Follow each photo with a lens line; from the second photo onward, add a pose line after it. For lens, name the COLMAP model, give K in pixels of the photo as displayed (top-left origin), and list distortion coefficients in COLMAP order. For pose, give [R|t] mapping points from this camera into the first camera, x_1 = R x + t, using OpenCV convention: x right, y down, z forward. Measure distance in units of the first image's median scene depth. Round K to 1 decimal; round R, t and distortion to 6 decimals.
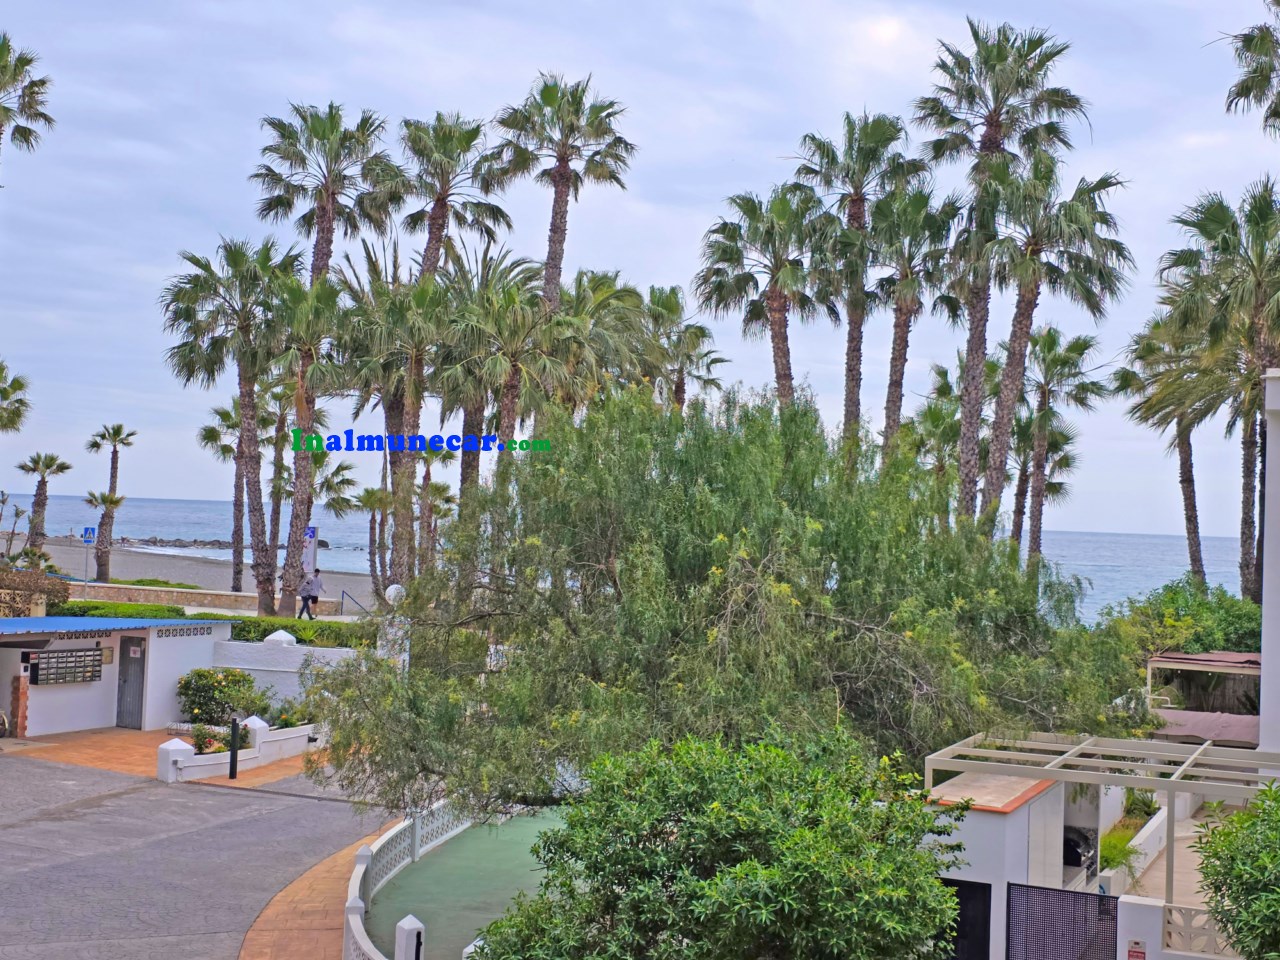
lens RADIAL K [[1759.0, 0, 633.2], [0, 1759.0, 466.7], [0, 0, 1]] dist [0.094243, 0.000000]
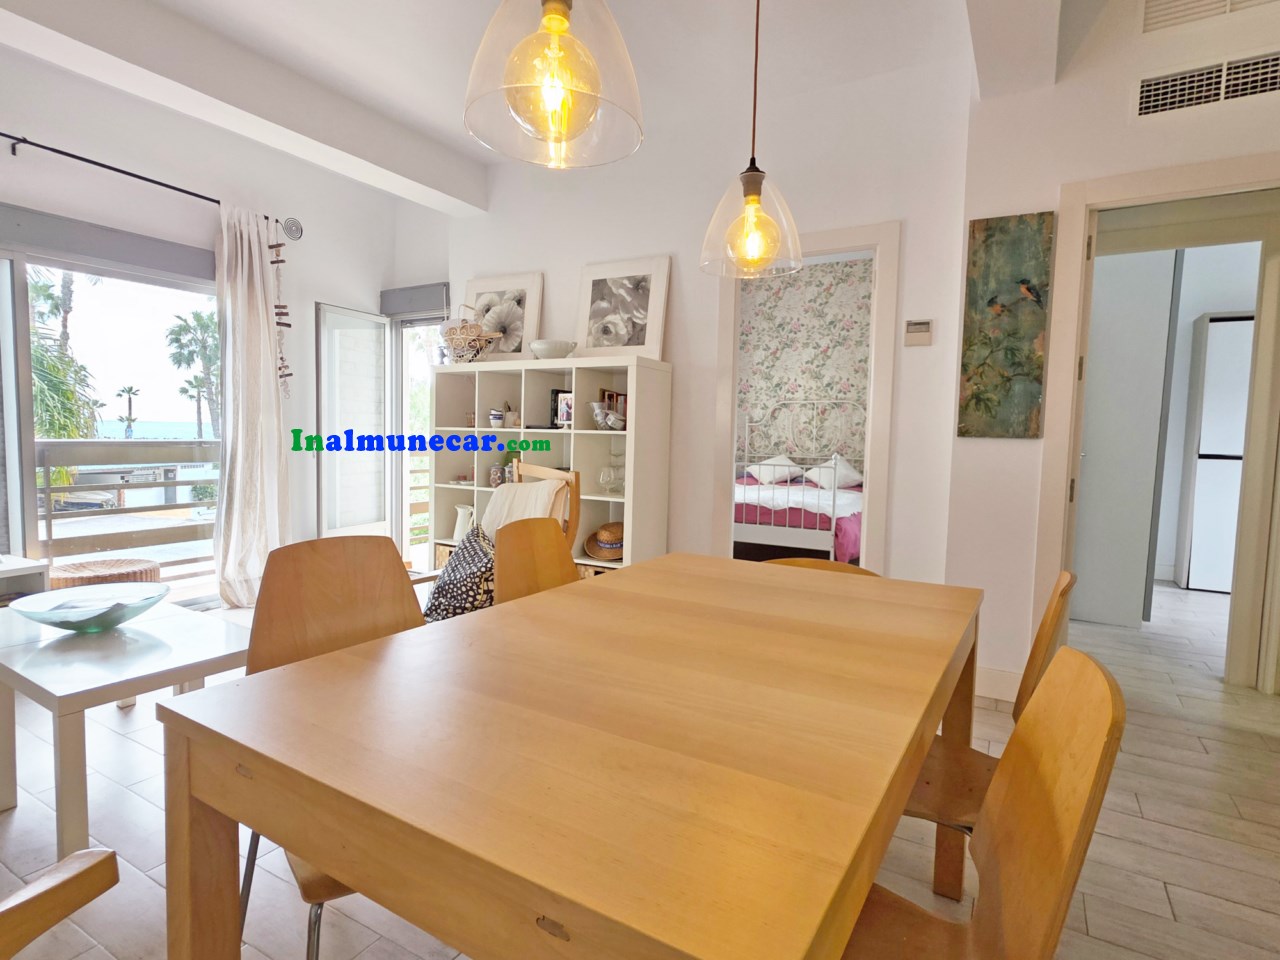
lens RADIAL K [[666.0, 0, 636.4], [0, 666.0, 478.4], [0, 0, 1]] dist [-0.000909, 0.000392]
pose [[0.929880, -0.043495, 0.365284, -0.006232], [0.003093, 0.993875, 0.110469, 0.004245], [-0.367851, -0.101594, 0.924318, -0.111339]]
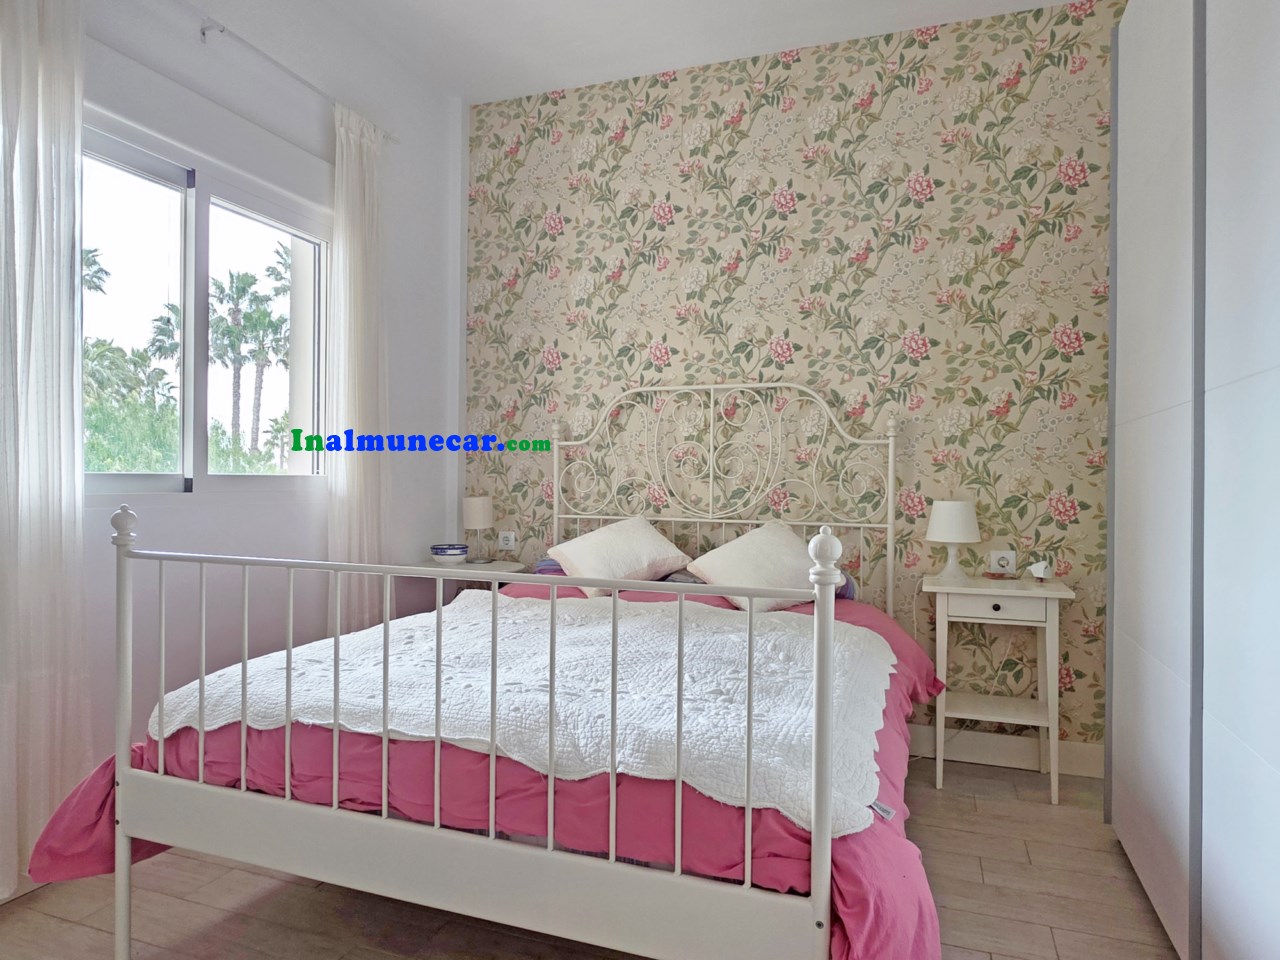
lens RADIAL K [[788.6, 0, 627.5], [0, 788.6, 483.0], [0, 0, 1]] dist [0.006990, 0.000175]
pose [[0.857827, -0.026382, 0.513260, 0.036519], [0.001885, 0.998836, 0.048190, 0.008618], [-0.513934, -0.040371, 0.856879, -0.052725]]
